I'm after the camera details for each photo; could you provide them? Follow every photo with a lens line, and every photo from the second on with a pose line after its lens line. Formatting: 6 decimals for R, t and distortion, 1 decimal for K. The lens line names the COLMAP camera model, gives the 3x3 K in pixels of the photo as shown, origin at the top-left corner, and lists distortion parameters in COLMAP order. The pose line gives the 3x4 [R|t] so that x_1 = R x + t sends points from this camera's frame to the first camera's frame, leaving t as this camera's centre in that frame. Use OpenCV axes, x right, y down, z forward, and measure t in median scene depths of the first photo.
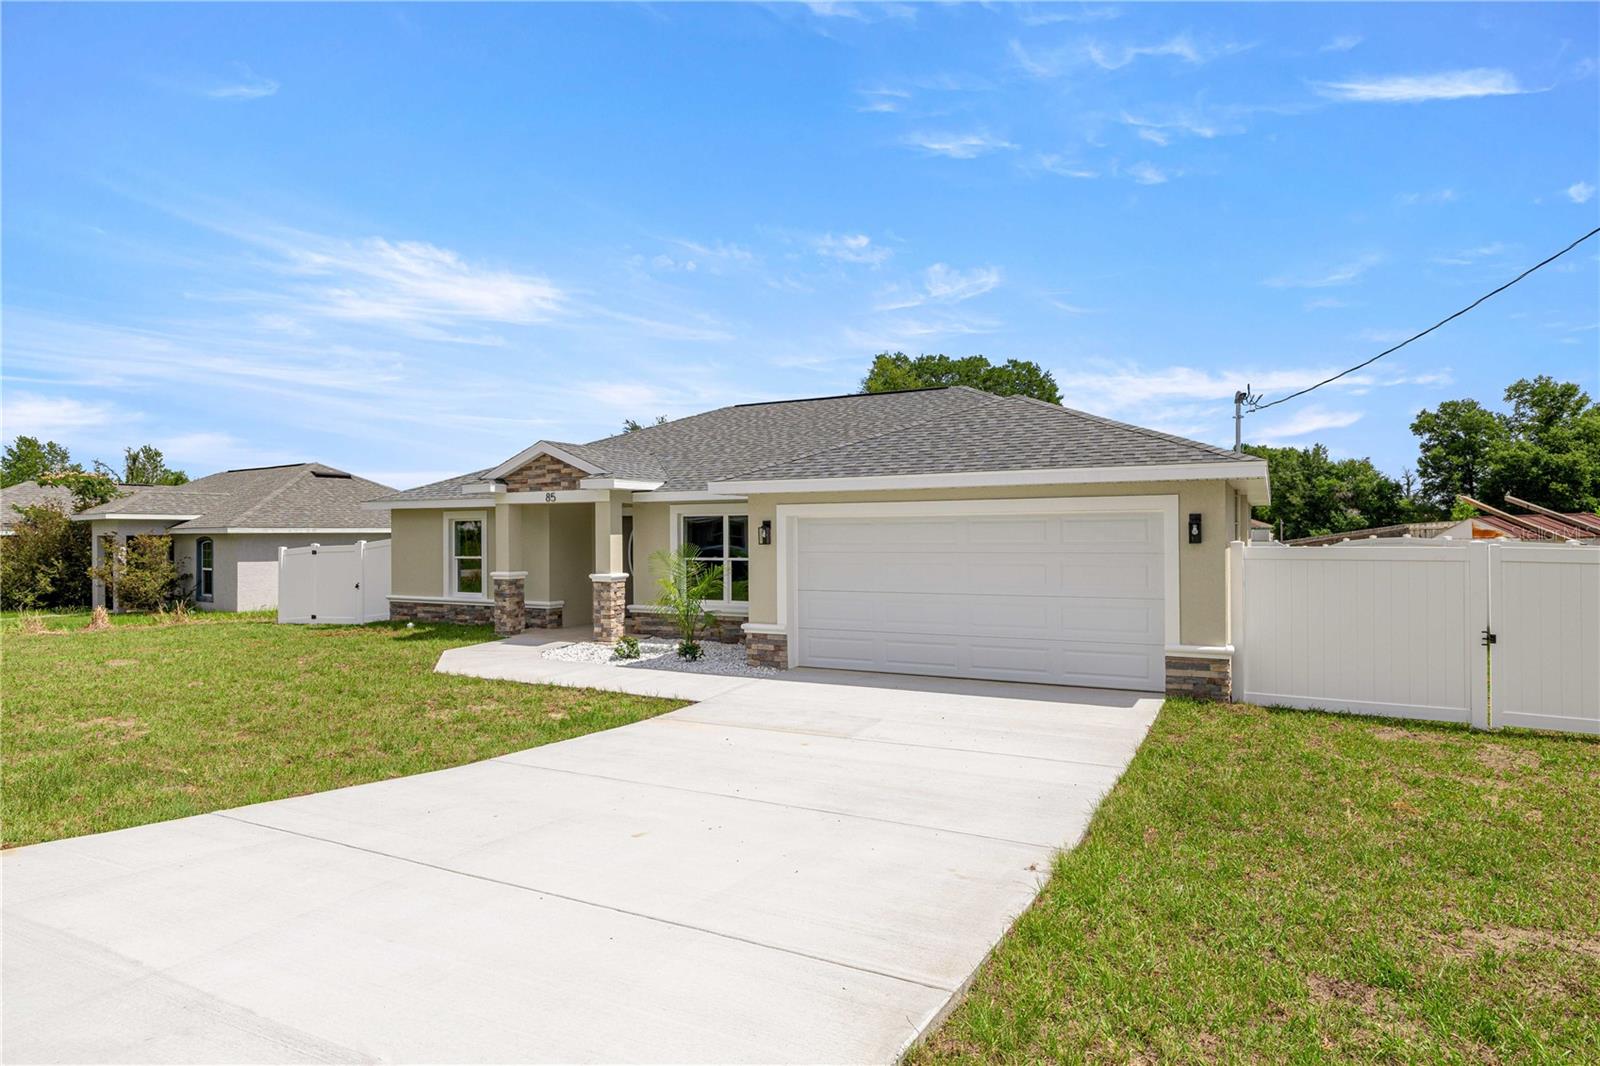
lens RADIAL K [[913.6, 0, 769.7], [0, 913.6, 529.9], [0, 0, 1]] dist [-0.002333, 0.000126]
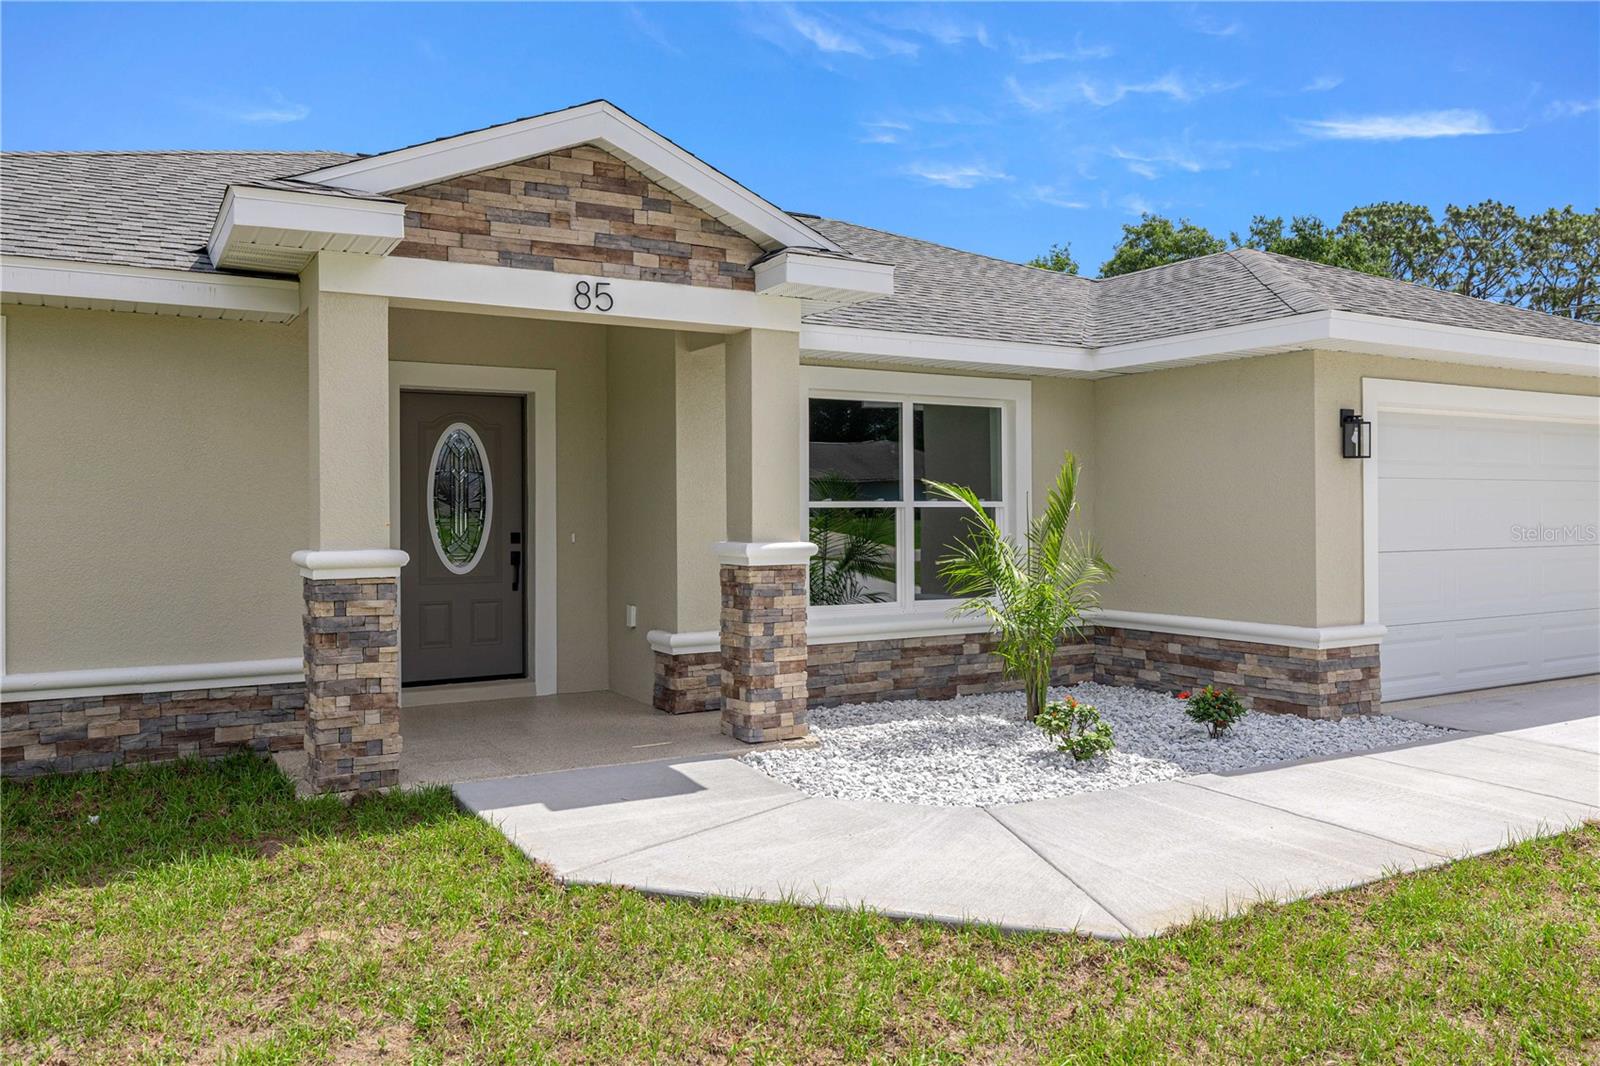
lens RADIAL K [[1234.8, 0, 794.0], [0, 1234.8, 510.8], [0, 0, 1]] dist [0.002988, 0.000624]
pose [[0.501309, 0.006737, 0.865242, -0.563770], [-0.001348, 0.999975, -0.007005, 0.038379], [-0.865267, 0.002345, 0.501306, 0.742397]]
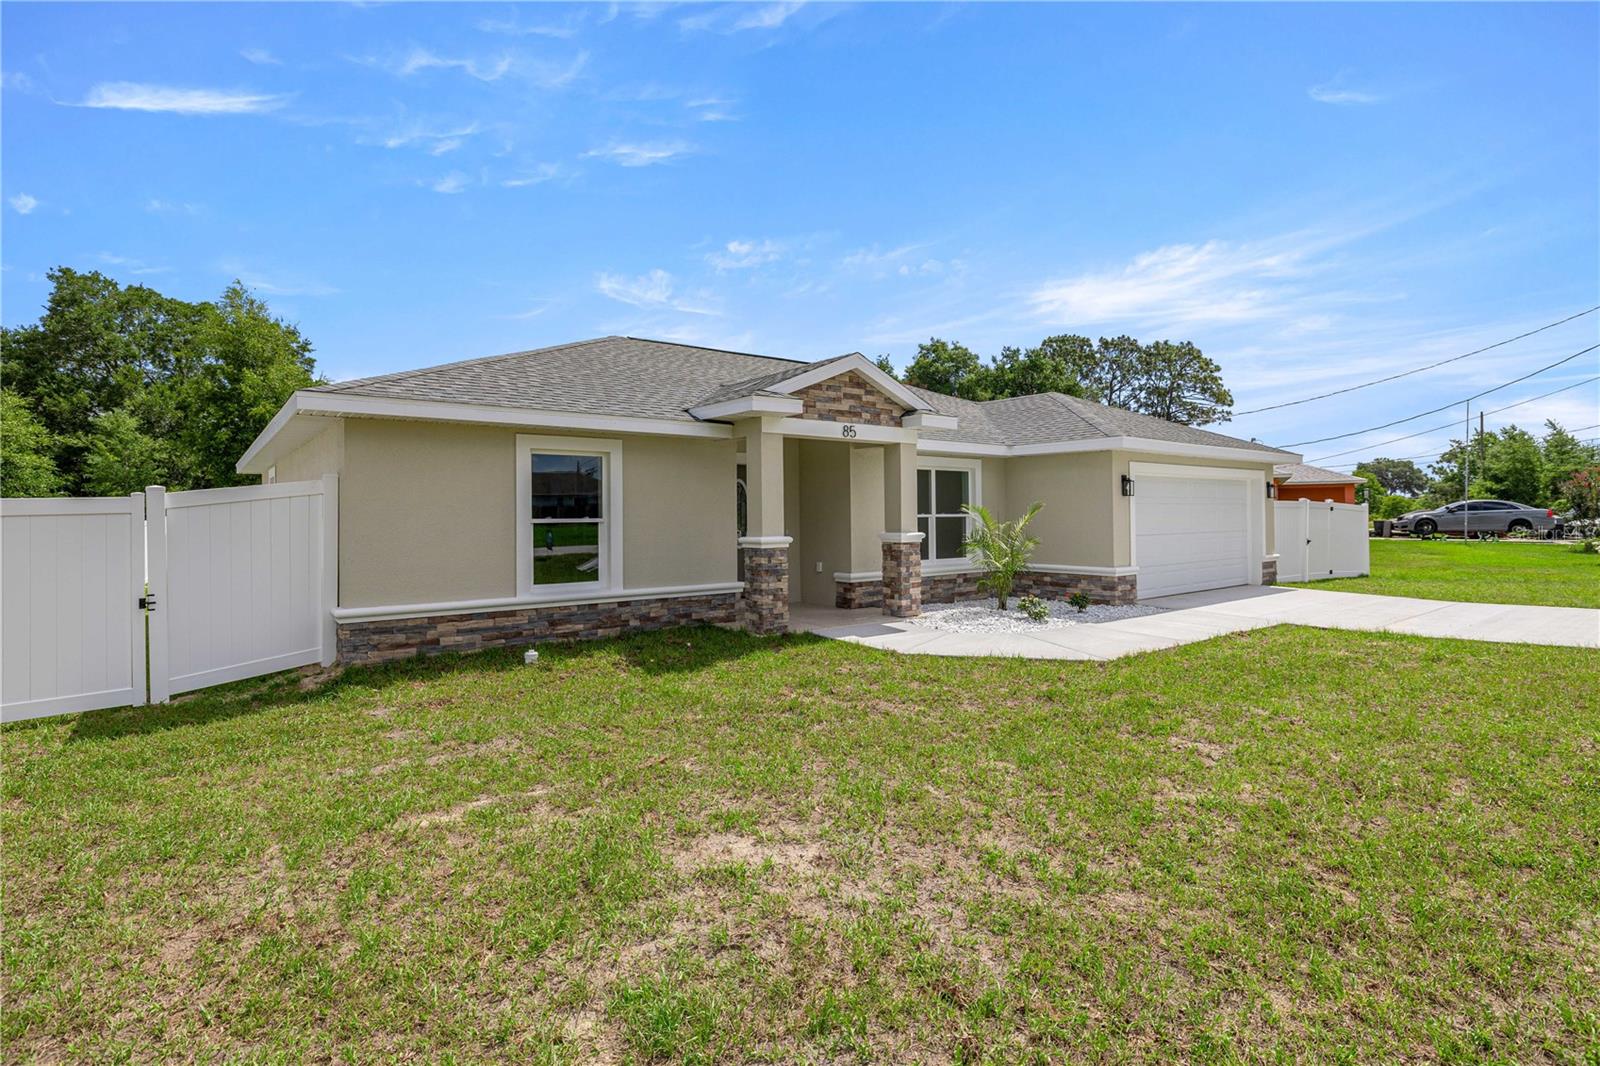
lens RADIAL K [[803.2, 0, 795.9], [0, 803.2, 516.1], [0, 0, 1]] dist [-0.000368, 0.000275]
pose [[0.378511, 0.004139, 0.925588, -0.858144], [0.003252, 0.999978, -0.005802, 0.036022], [-0.925591, 0.005206, 0.378489, 0.801323]]
